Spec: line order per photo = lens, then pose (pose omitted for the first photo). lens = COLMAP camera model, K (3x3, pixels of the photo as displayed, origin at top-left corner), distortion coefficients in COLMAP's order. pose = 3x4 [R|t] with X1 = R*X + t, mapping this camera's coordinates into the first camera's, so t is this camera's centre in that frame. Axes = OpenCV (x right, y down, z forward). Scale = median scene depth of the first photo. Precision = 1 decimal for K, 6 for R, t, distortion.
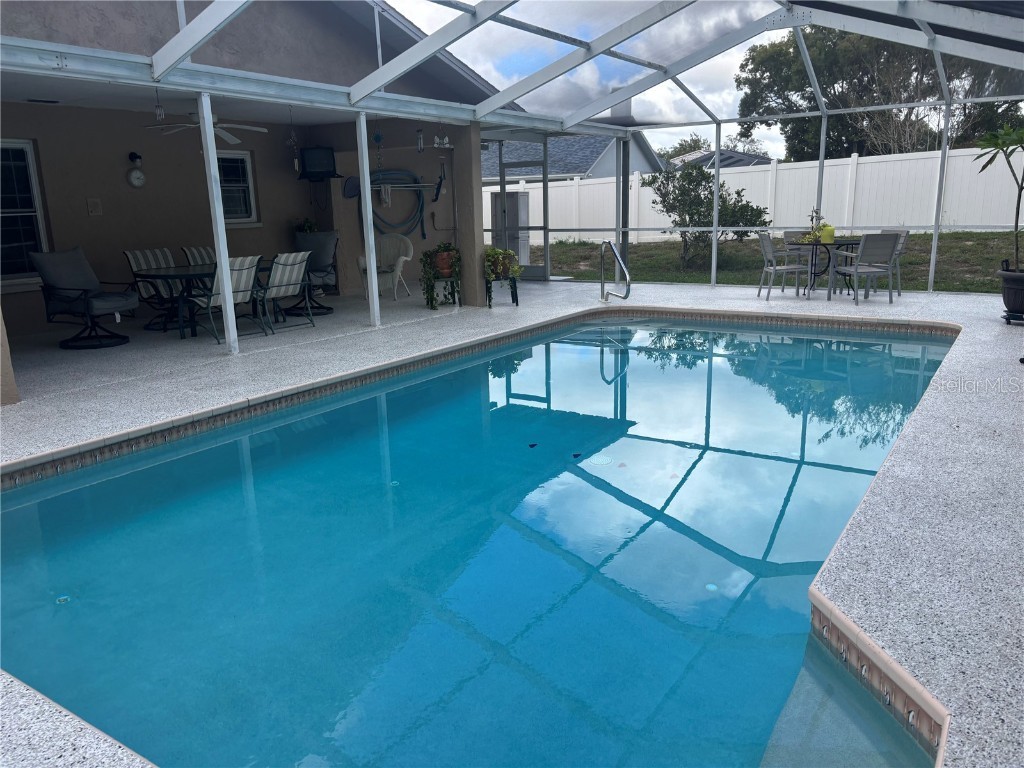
lens RADIAL K [[785.2, 0, 512.0], [0, 785.2, 384.0], [0, 0, 1]] dist [0.003002, -0.005295]
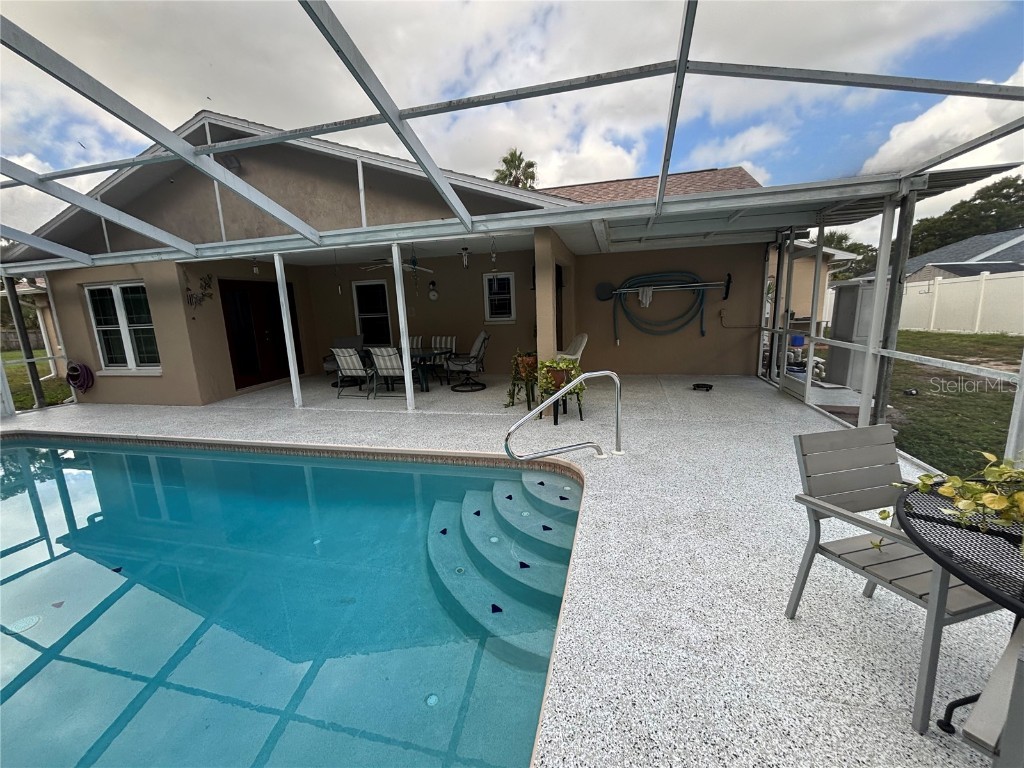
lens RADIAL K [[416.7, 0, 510.1], [0, 416.7, 386.8], [0, 0, 1]] dist [0.000379, 0.000091]
pose [[0.327341, 0.185085, -0.926602, 0.523619], [-0.179404, 0.974965, 0.131367, -0.239498], [0.927719, 0.123234, 0.352351, 0.948777]]
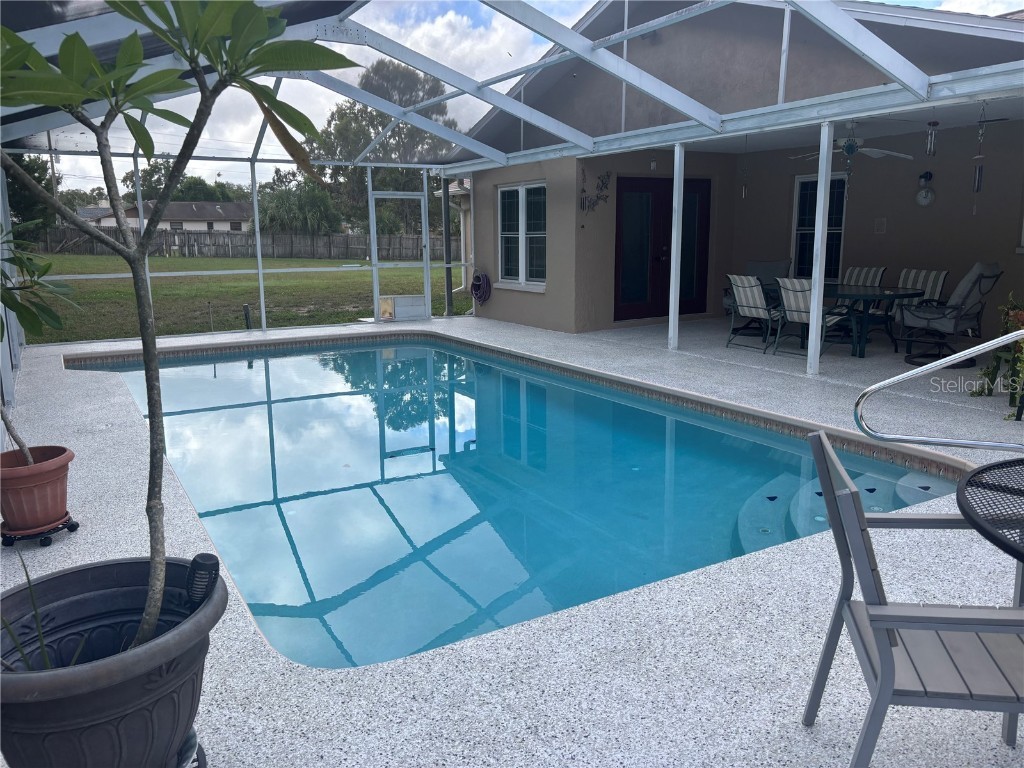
lens RADIAL K [[785.2, 0, 512.0], [0, 785.2, 384.0], [0, 0, 1]] dist [0.003002, -0.005295]
pose [[-0.438443, 0.197160, -0.876867, 0.741516], [-0.180323, 0.936506, 0.300733, -0.272408], [0.880484, 0.289973, -0.375052, 1.086794]]
